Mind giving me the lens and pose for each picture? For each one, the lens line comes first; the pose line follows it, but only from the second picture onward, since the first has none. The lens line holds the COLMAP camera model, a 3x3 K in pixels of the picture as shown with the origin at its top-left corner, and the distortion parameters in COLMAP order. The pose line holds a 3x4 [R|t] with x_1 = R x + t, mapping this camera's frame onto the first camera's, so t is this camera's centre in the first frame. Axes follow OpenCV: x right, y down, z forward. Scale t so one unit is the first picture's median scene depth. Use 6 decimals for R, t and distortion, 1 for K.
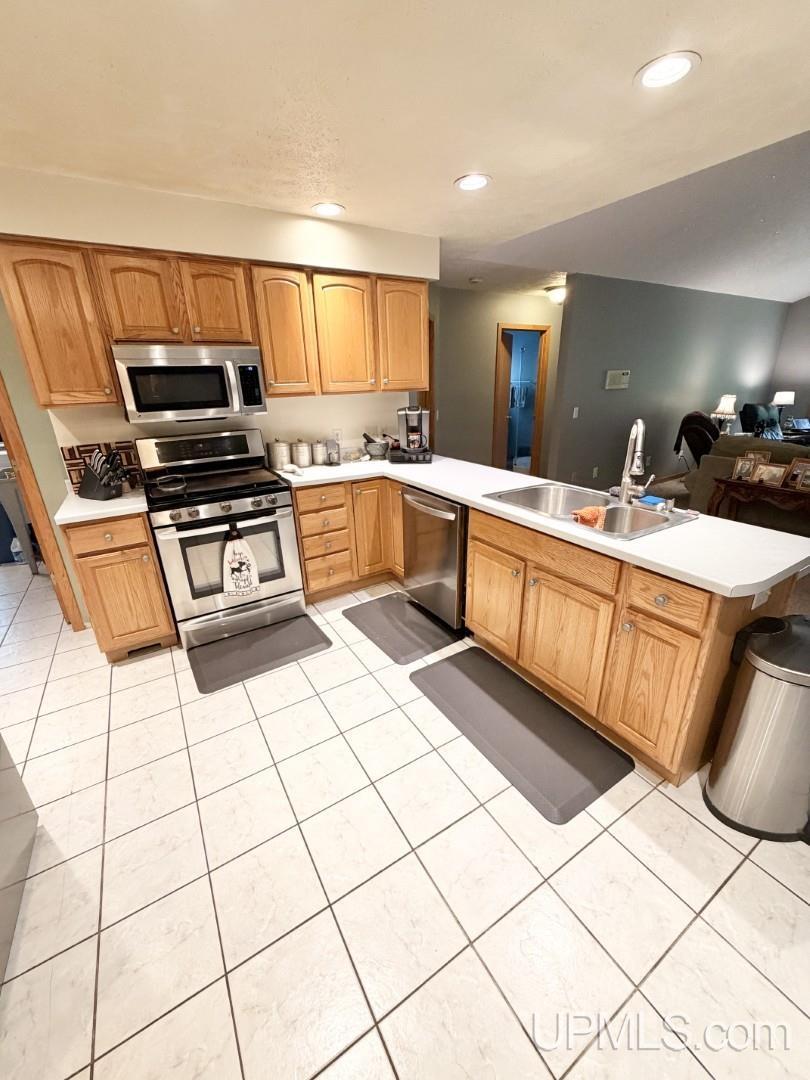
lens RADIAL K [[431.8, 0, 405.7], [0, 431.8, 538.2], [0, 0, 1]] dist [-0.000452, 0.000022]
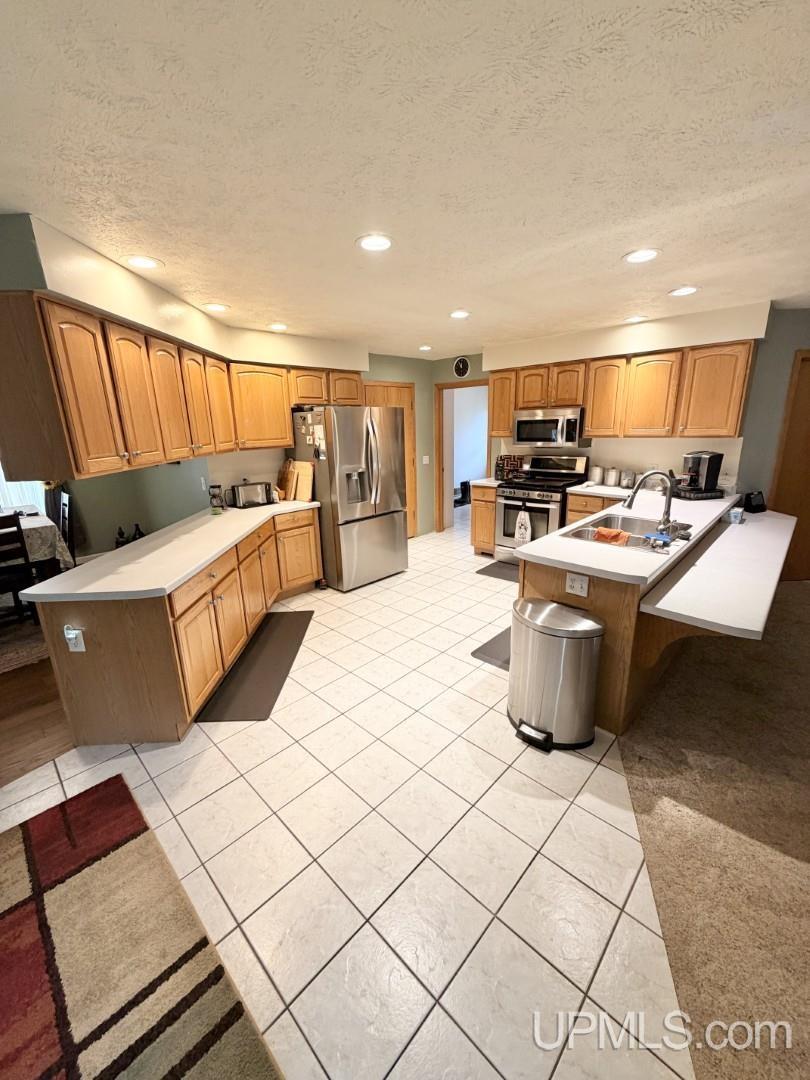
lens RADIAL K [[431.8, 0, 405.2], [0, 431.8, 539.7], [0, 0, 1]] dist [-0.000452, 0.000022]
pose [[0.252641, 0.270942, -0.928851, 1.197547], [-0.321184, 0.929042, 0.183637, -0.058285], [0.912696, 0.251938, 0.321736, -0.030245]]
